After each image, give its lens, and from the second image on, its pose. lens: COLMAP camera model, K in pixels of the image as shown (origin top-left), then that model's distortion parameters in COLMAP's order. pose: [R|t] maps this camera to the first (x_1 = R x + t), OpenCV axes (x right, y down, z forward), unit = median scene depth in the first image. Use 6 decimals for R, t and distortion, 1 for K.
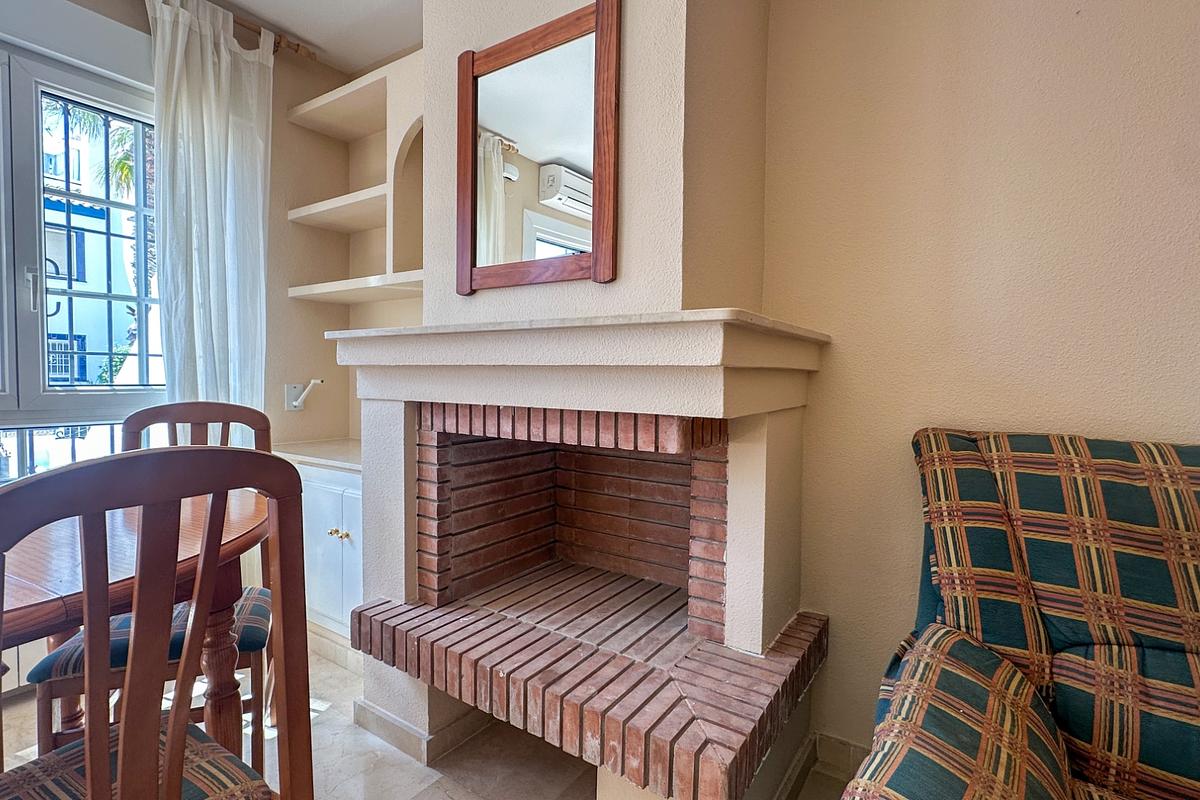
lens RADIAL K [[568.5, 0, 603.6], [0, 568.5, 397.3], [0, 0, 1]] dist [-0.001643, 0.000769]
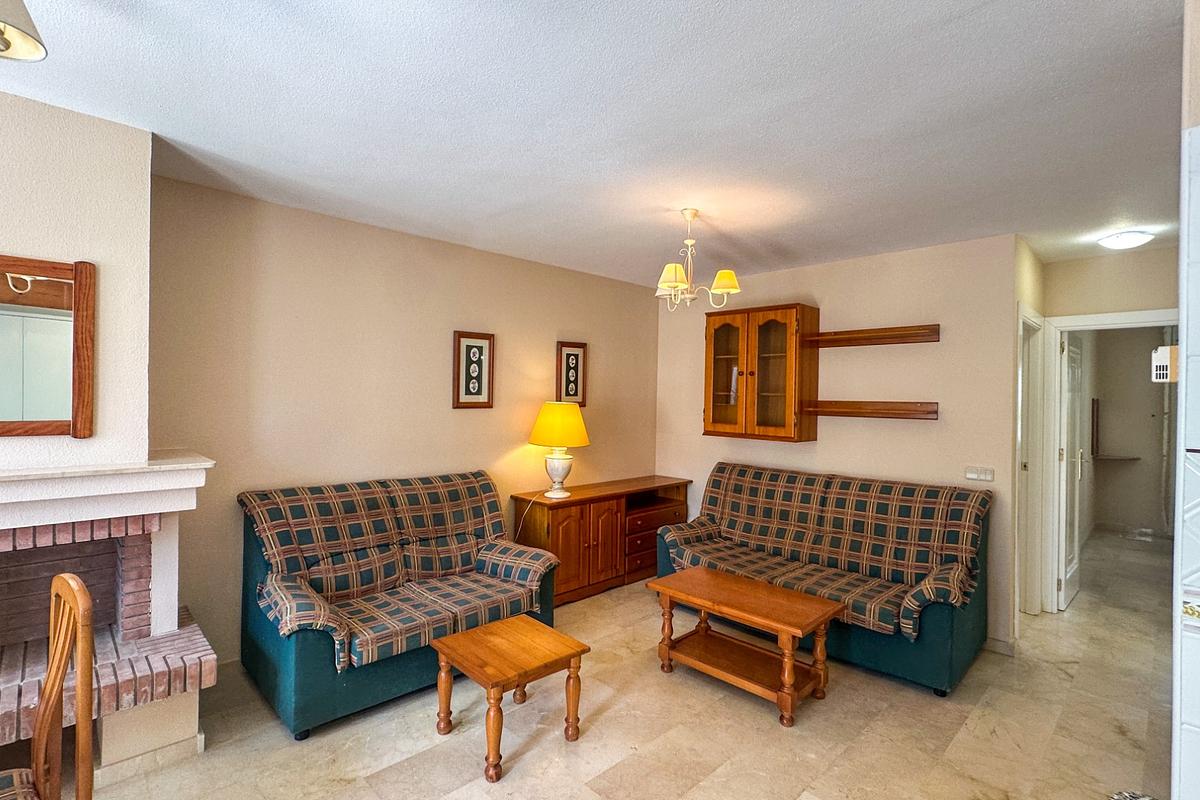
lens RADIAL K [[568.5, 0, 603.6], [0, 568.5, 397.3], [0, 0, 1]] dist [-0.001643, 0.000769]
pose [[0.198352, -0.012889, 0.980046, -1.529860], [0.024279, 0.999671, 0.008233, -0.351997], [-0.979830, 0.022161, 0.198600, -0.918747]]
